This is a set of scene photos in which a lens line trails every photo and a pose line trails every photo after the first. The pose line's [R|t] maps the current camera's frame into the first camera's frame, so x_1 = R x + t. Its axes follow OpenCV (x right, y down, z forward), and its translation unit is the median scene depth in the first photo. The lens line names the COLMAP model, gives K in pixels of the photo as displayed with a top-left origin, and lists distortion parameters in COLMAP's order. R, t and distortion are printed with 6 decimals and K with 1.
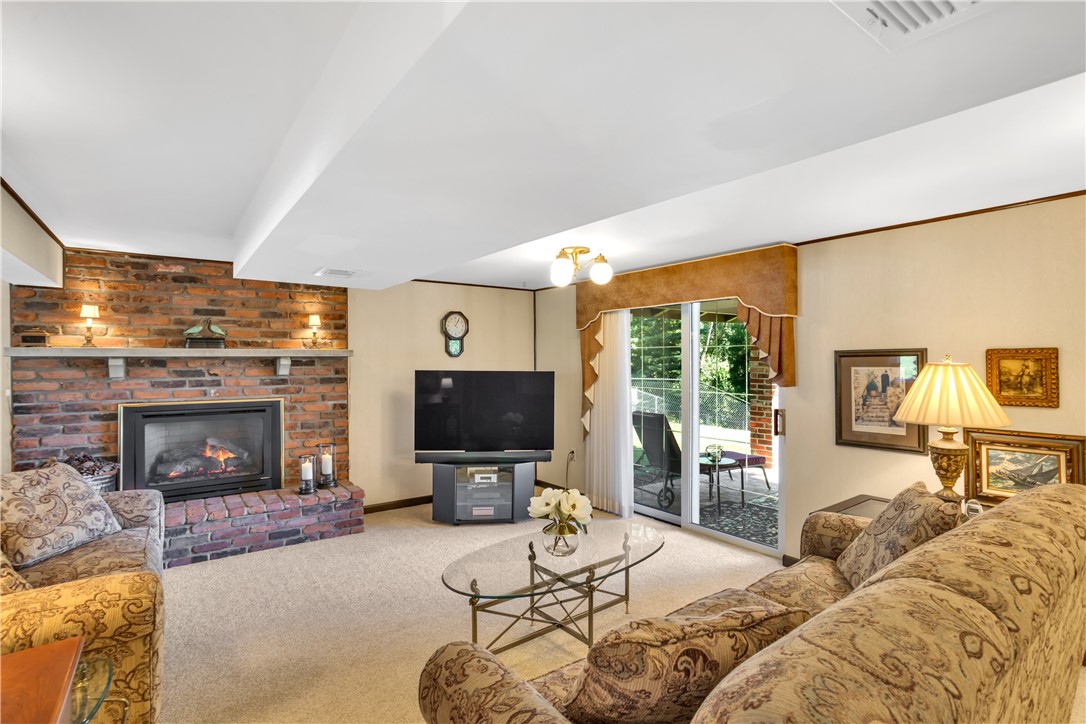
lens RADIAL K [[525.0, 0, 545.5], [0, 525.0, 358.7], [0, 0, 1]] dist [-0.003749, 0.000859]
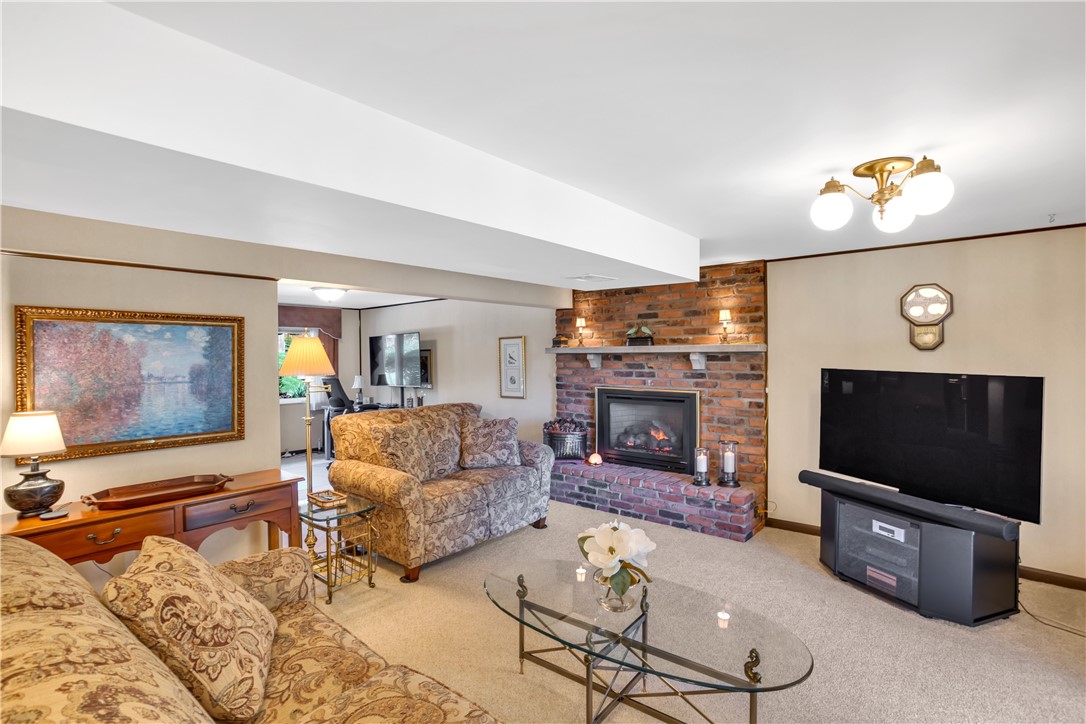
lens RADIAL K [[525.0, 0, 540.3], [0, 525.0, 362.7], [0, 0, 1]] dist [-0.003749, 0.000859]
pose [[0.257595, 0.011880, -0.966180, 0.453860], [0.002499, 0.999913, 0.012962, 0.003072], [0.966250, -0.005754, 0.257542, 0.432195]]
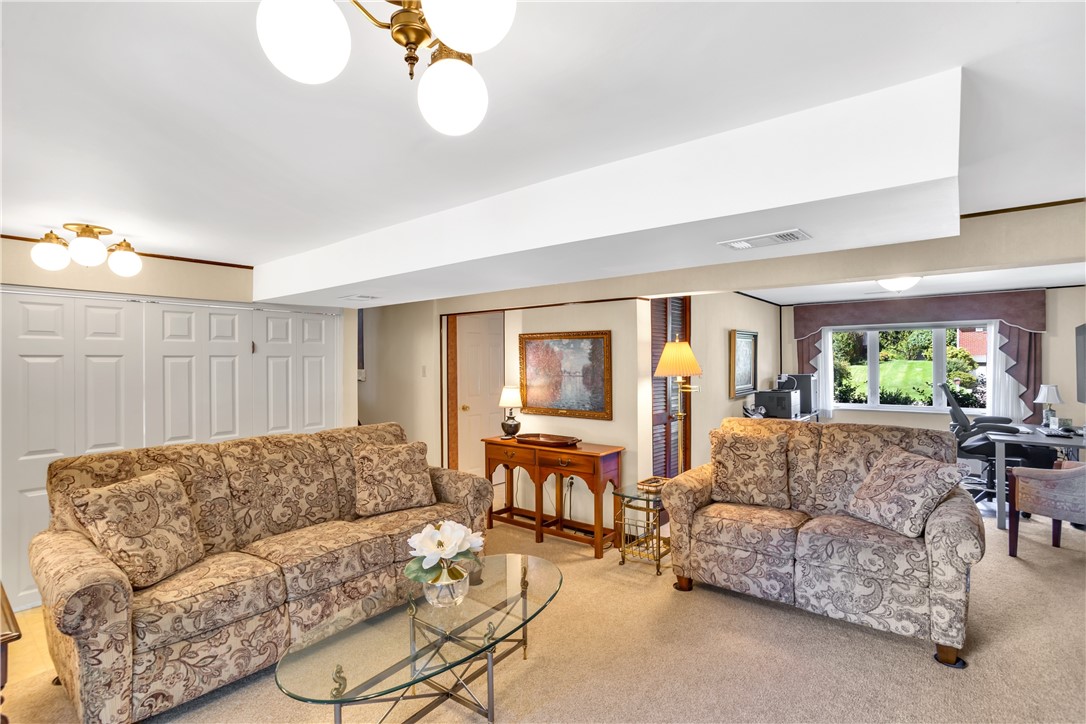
lens RADIAL K [[525.0, 0, 537.7], [0, 525.0, 360.6], [0, 0, 1]] dist [-0.003749, 0.000859]
pose [[-0.955987, 0.008124, -0.293297, 0.075482], [0.005659, 0.999941, 0.009251, -0.004259], [0.293355, 0.007184, -0.955977, 1.114048]]
